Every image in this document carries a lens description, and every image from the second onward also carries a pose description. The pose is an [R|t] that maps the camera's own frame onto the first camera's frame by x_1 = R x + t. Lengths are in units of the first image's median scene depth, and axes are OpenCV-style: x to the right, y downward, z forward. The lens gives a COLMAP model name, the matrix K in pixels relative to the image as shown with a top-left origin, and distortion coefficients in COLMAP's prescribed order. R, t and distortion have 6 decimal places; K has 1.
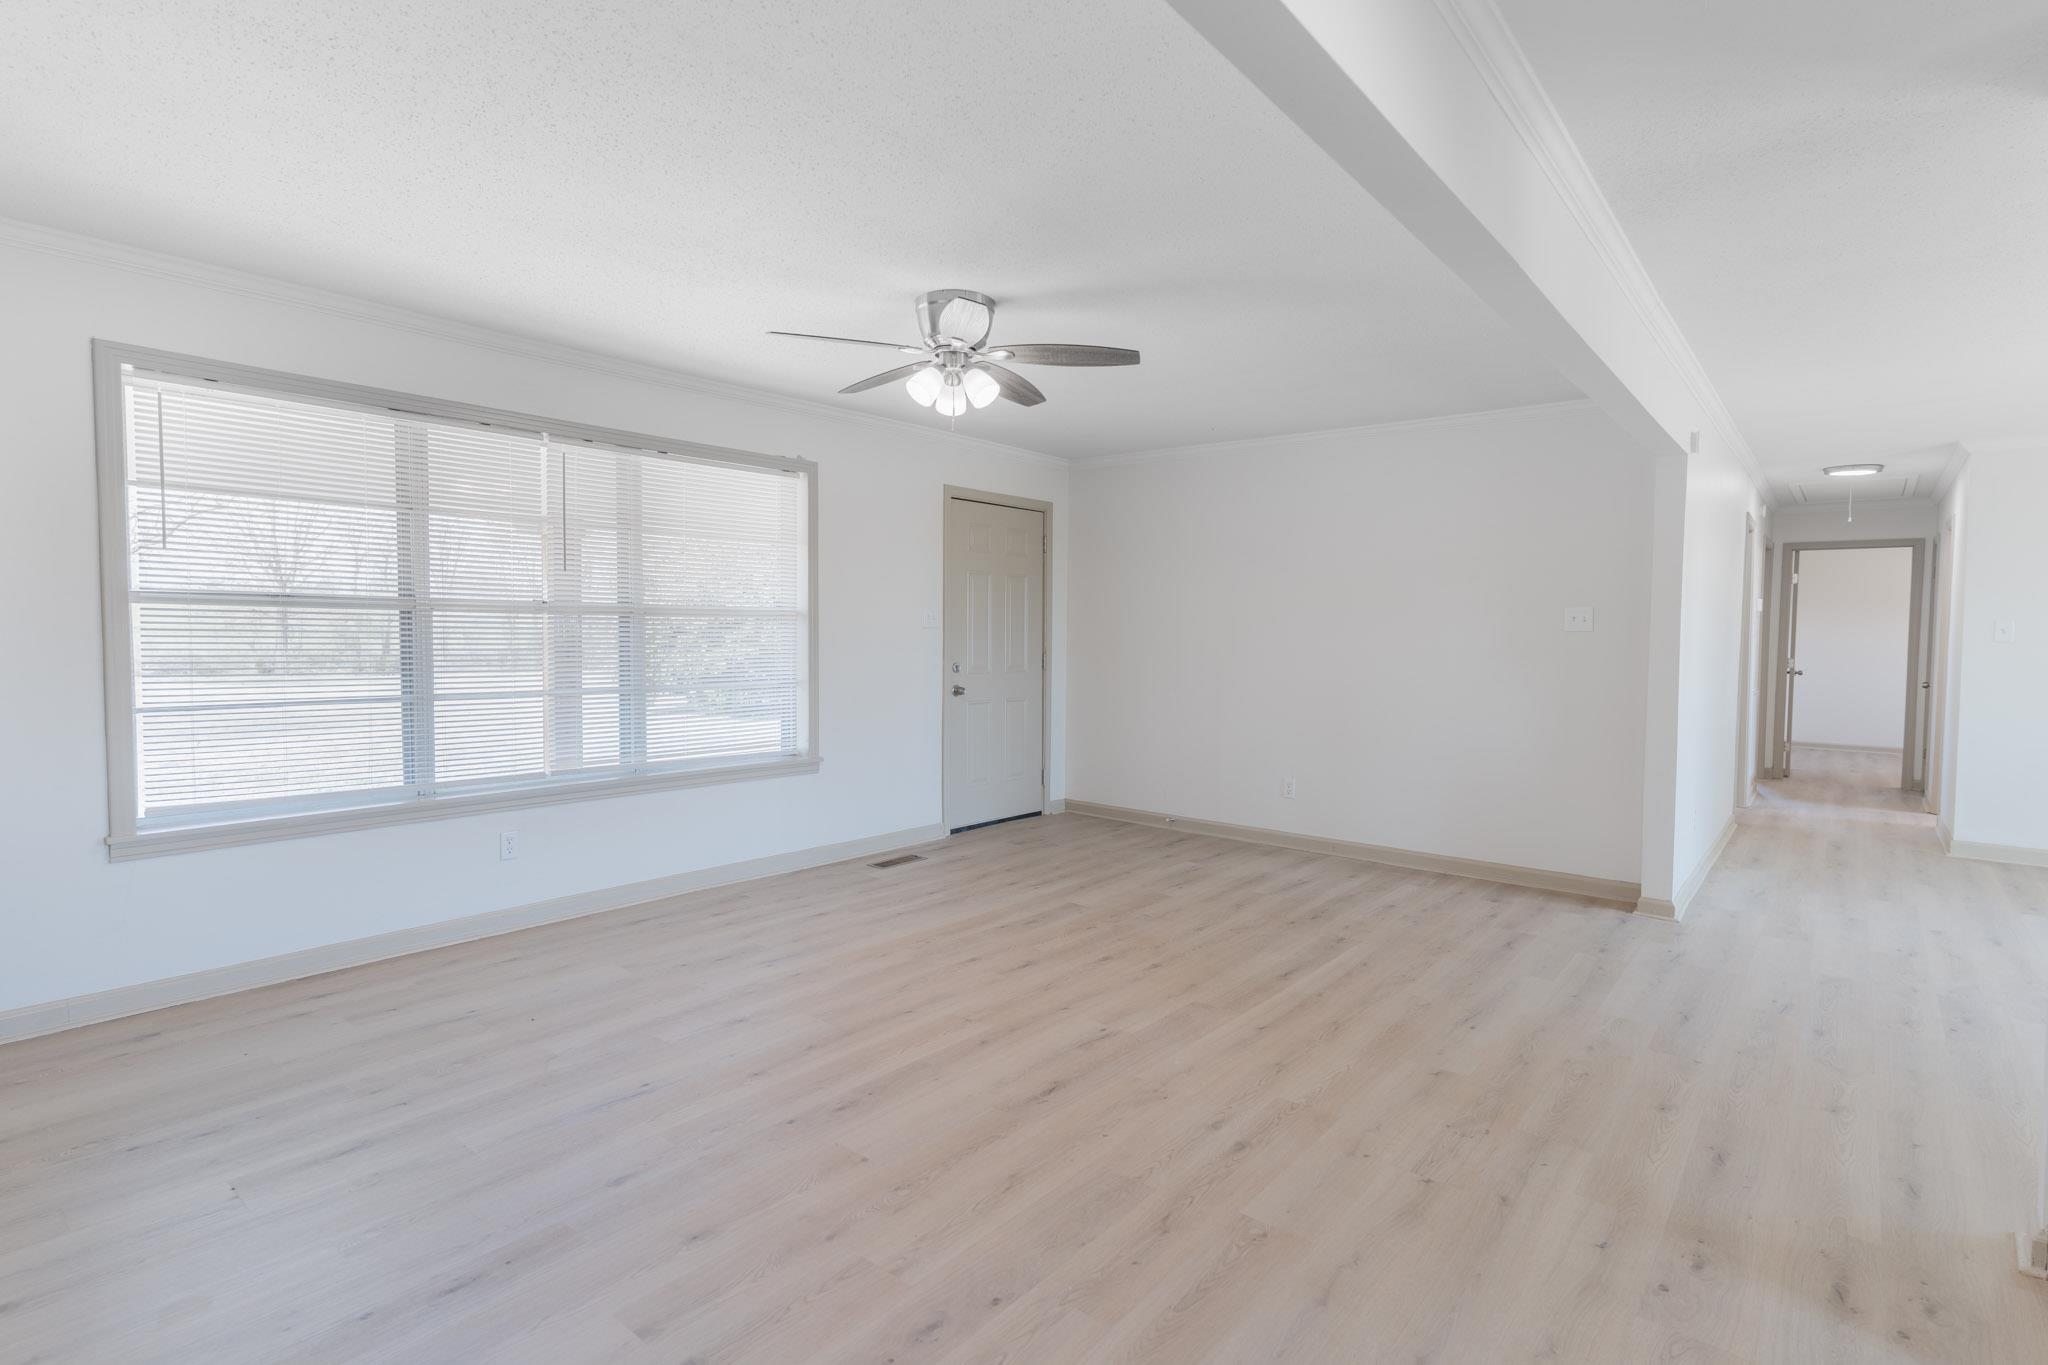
lens RADIAL K [[1056.9, 0, 1024.0], [0, 1056.9, 682.5], [0, 0, 1]] dist [0.001073, 0.000478]
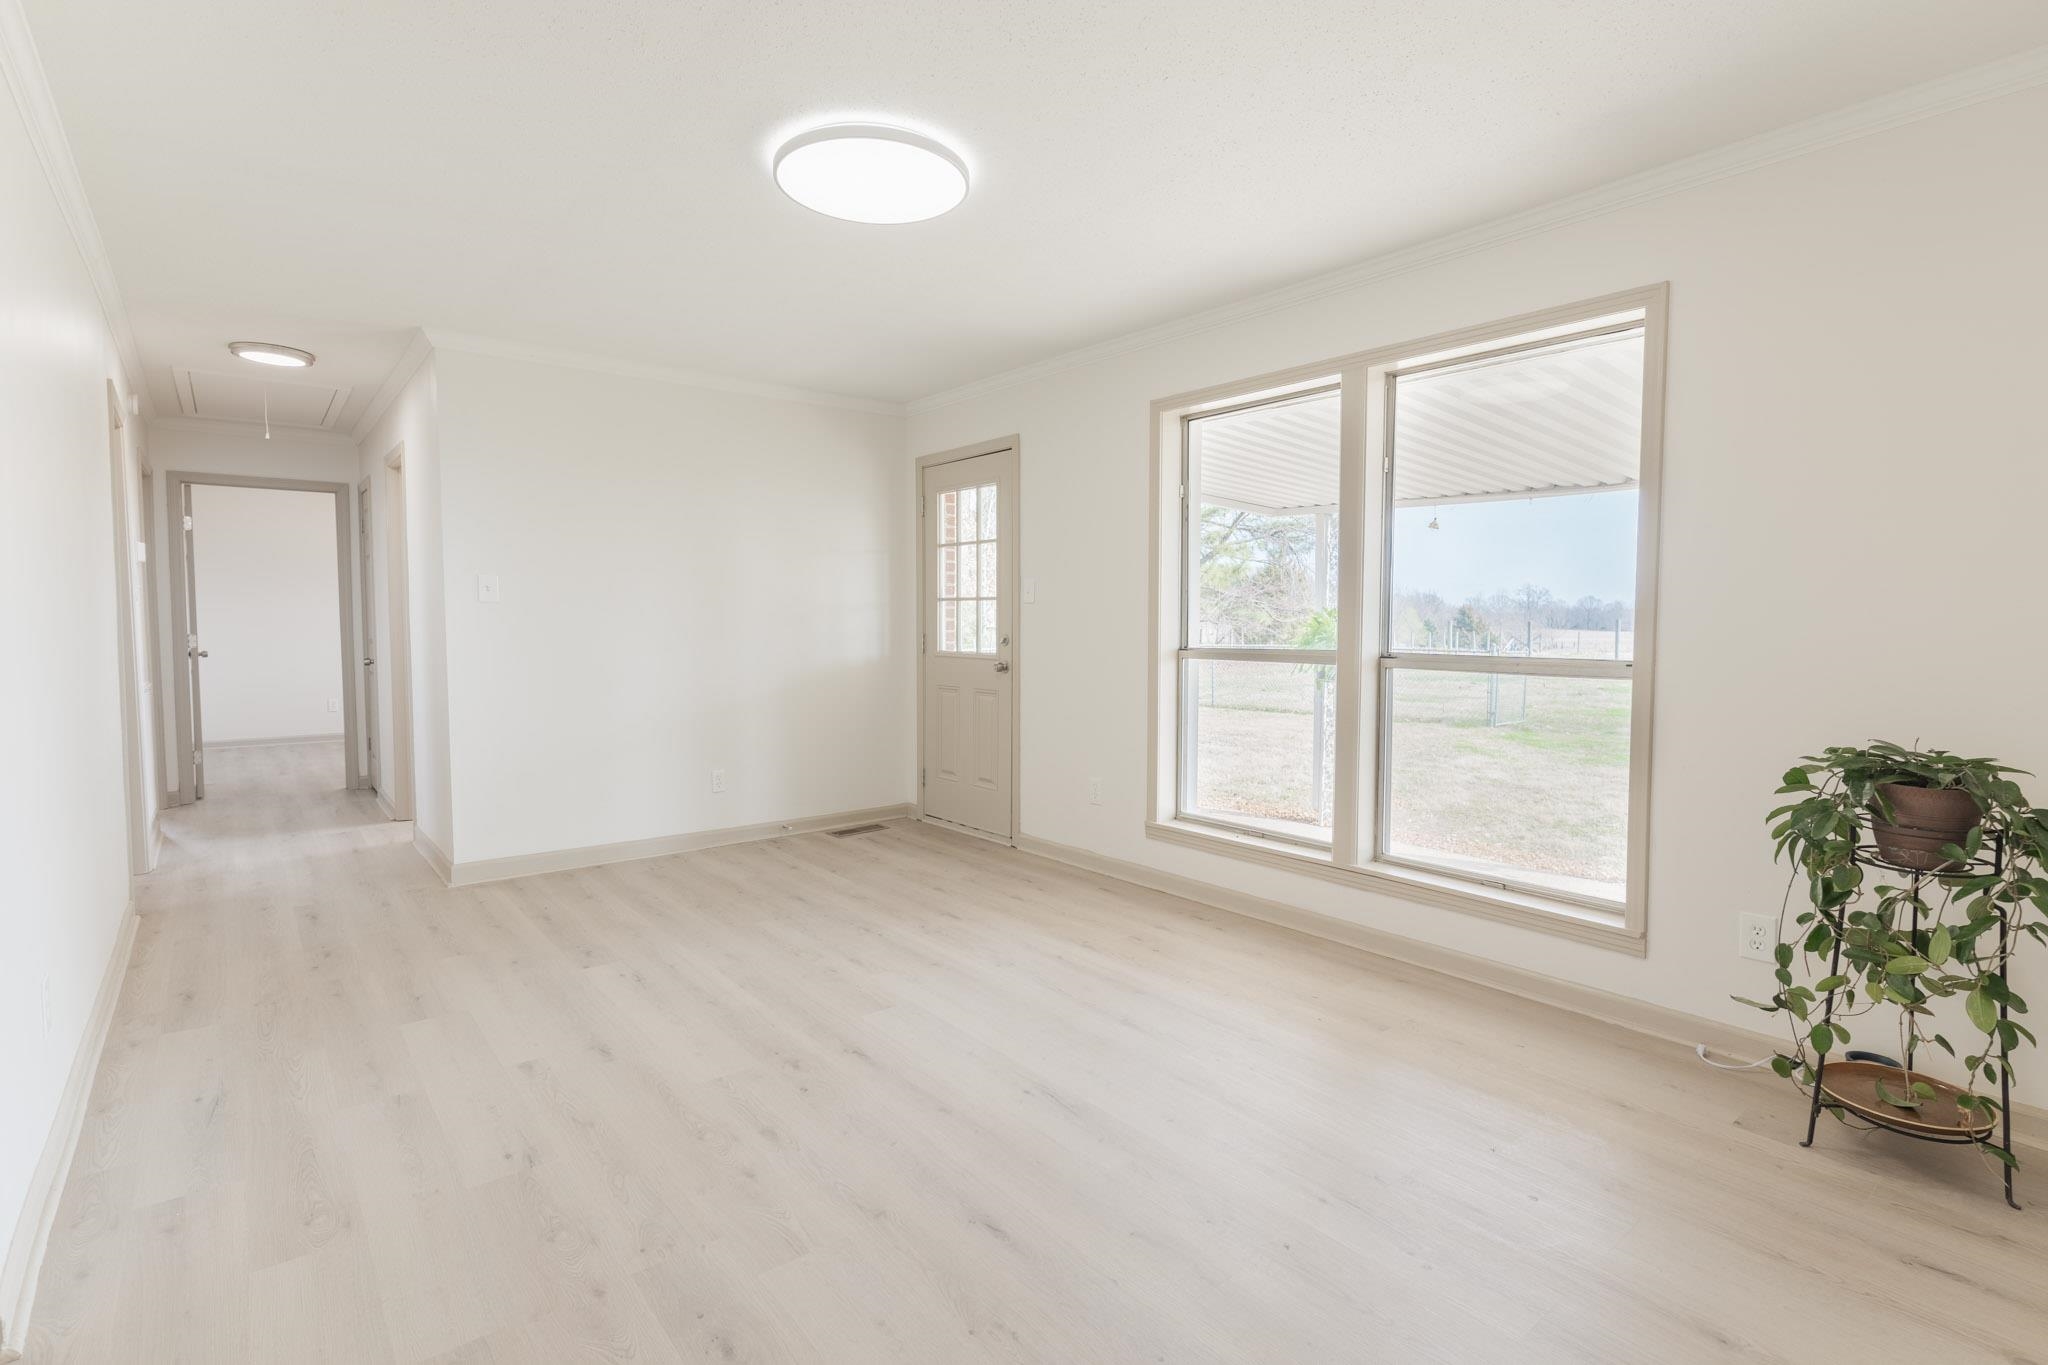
lens RADIAL K [[1009.1, 0, 1022.3], [0, 1009.1, 666.9], [0, 0, 1]] dist [-0.002638, -0.000638]
pose [[0.233995, -0.059276, 0.970429, 0.210886], [0.054327, 0.997377, 0.047822, -0.003374], [-0.970719, 0.041530, 0.236601, 0.320019]]
